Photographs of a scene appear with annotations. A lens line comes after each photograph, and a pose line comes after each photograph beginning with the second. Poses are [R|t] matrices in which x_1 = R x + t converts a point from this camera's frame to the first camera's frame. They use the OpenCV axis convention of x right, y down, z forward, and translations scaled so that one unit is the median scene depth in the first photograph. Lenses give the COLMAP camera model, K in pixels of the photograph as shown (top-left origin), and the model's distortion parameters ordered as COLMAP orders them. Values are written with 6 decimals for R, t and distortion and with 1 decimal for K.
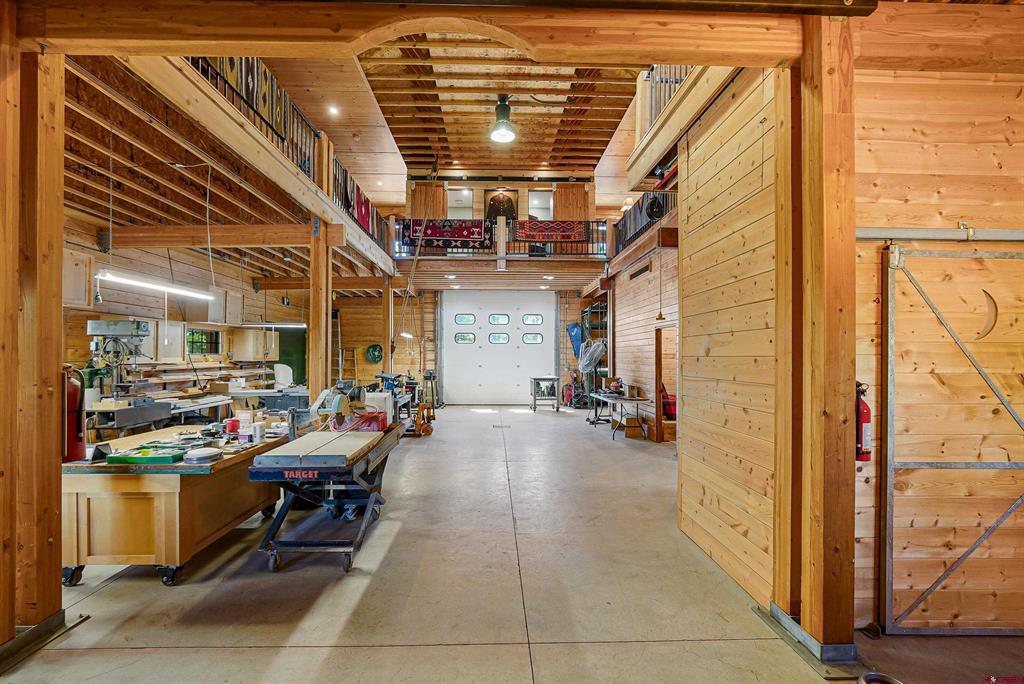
lens RADIAL K [[437.6, 0, 500.1], [0, 437.6, 361.8], [0, 0, 1]] dist [-0.019298, 0.006584]
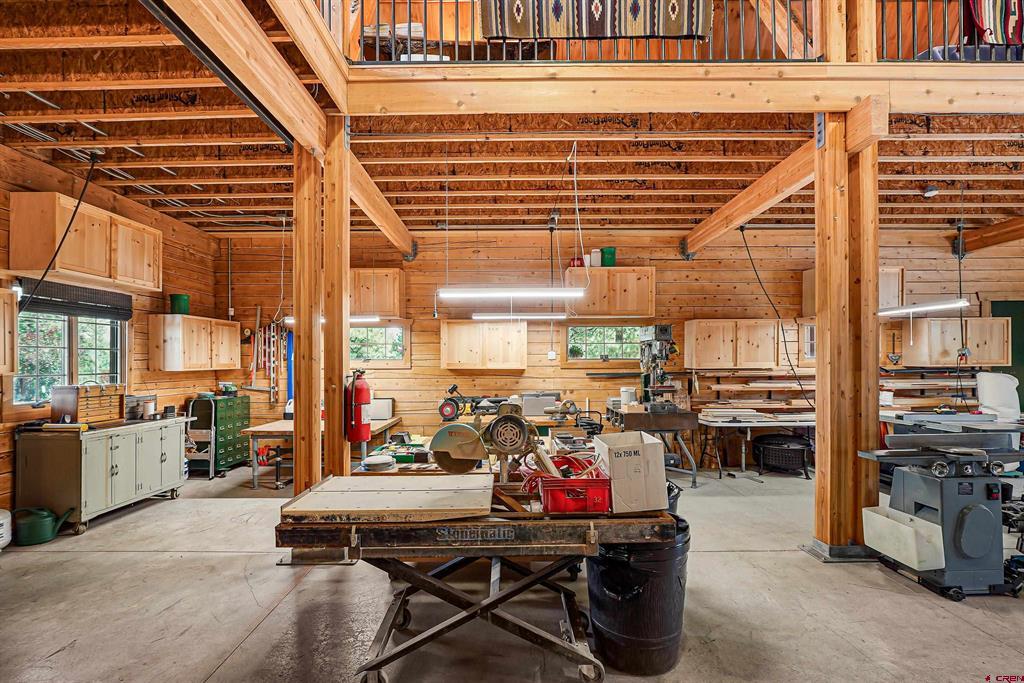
lens RADIAL K [[442.5, 0, 501.0], [0, 442.5, 362.4], [0, 0, 1]] dist [-0.015965, 0.004613]
pose [[-0.027133, -0.013292, -0.999543, 0.365652], [0.000297, 0.999911, -0.013305, 0.001953], [0.999632, -0.000658, -0.027127, 1.282310]]
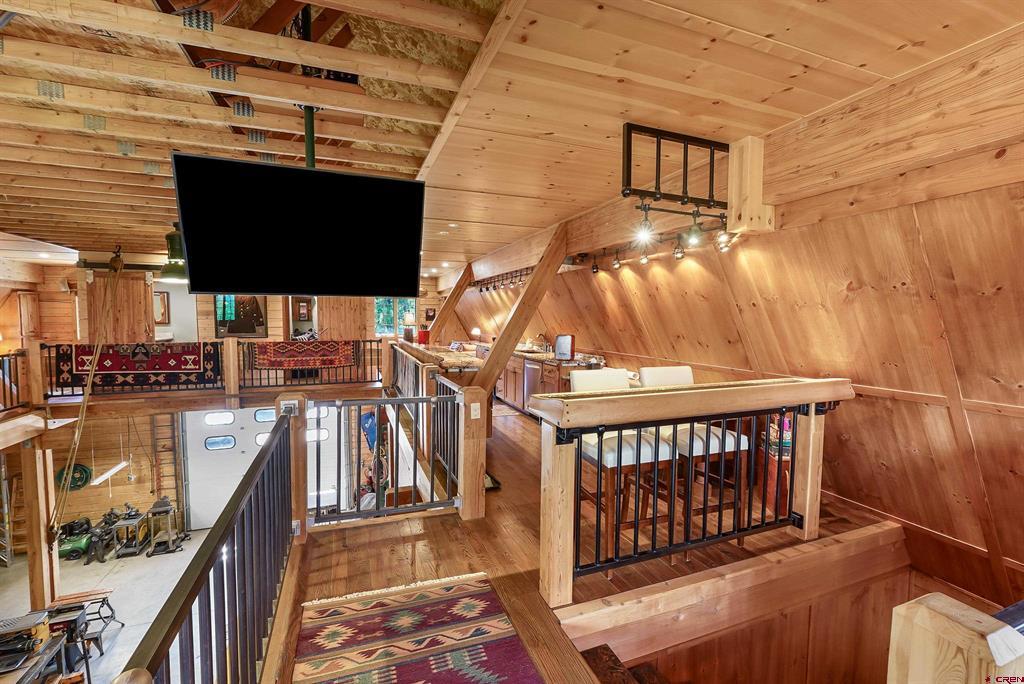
lens RADIAL K [[437.6, 0, 515.5], [0, 437.6, 341.2], [0, 0, 1]] dist [-0.019298, 0.006584]
pose [[0.942124, -0.018245, 0.334767, 0.772670], [-0.000733, 0.998404, 0.056478, -1.373831], [-0.335263, -0.053455, 0.940607, 0.605137]]
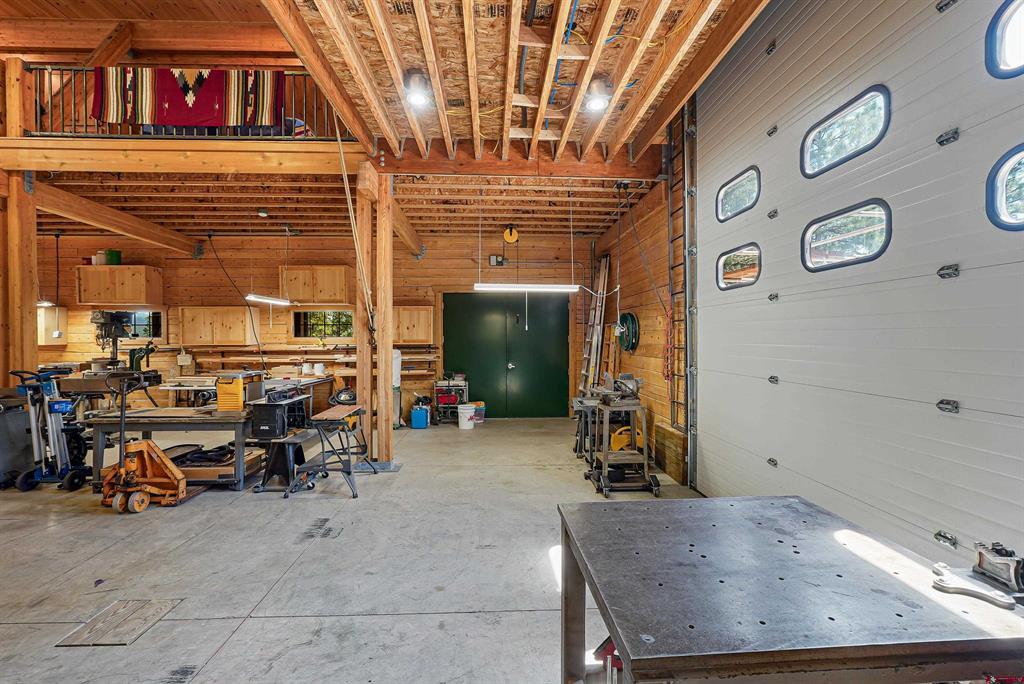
lens RADIAL K [[437.6, 0, 513.2], [0, 437.6, 340.6], [0, 0, 1]] dist [-0.019298, 0.006584]
pose [[0.010303, 0.002111, -0.999945, 0.924183], [-0.001434, 0.999997, 0.002097, -0.035166], [0.999946, 0.001413, 0.010306, 4.324732]]
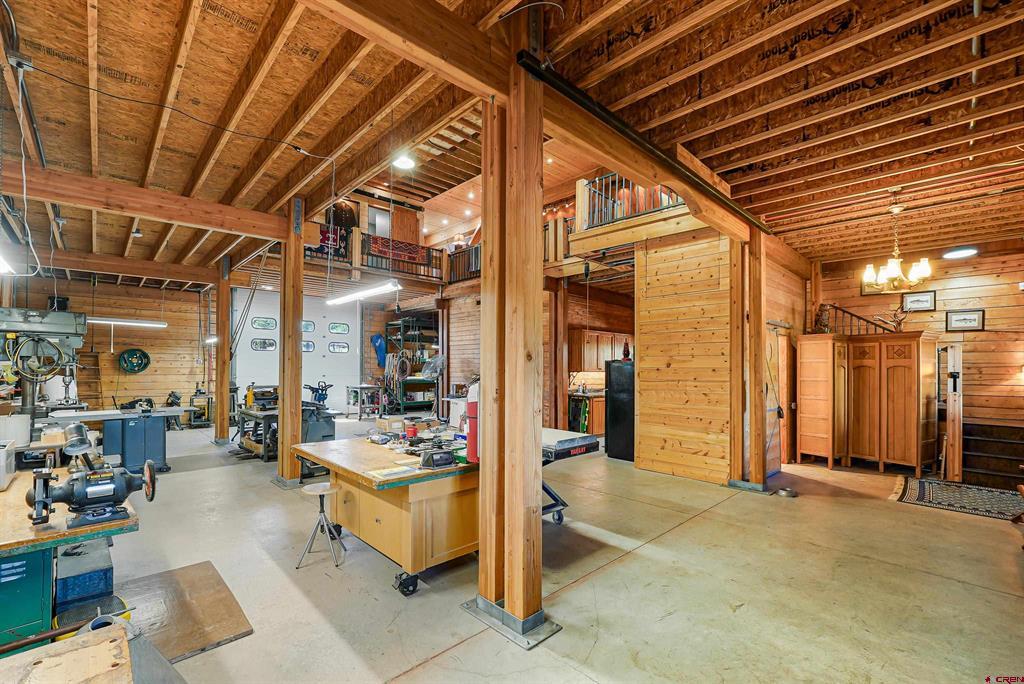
lens RADIAL K [[437.6, 0, 507.5], [0, 437.6, 362.3], [0, 0, 1]] dist [-0.019298, 0.006584]
pose [[0.745606, 0.009815, 0.666314, -1.508348], [0.003539, 0.999819, -0.018688, -0.004715], [-0.666377, 0.016292, 0.745437, 0.080082]]
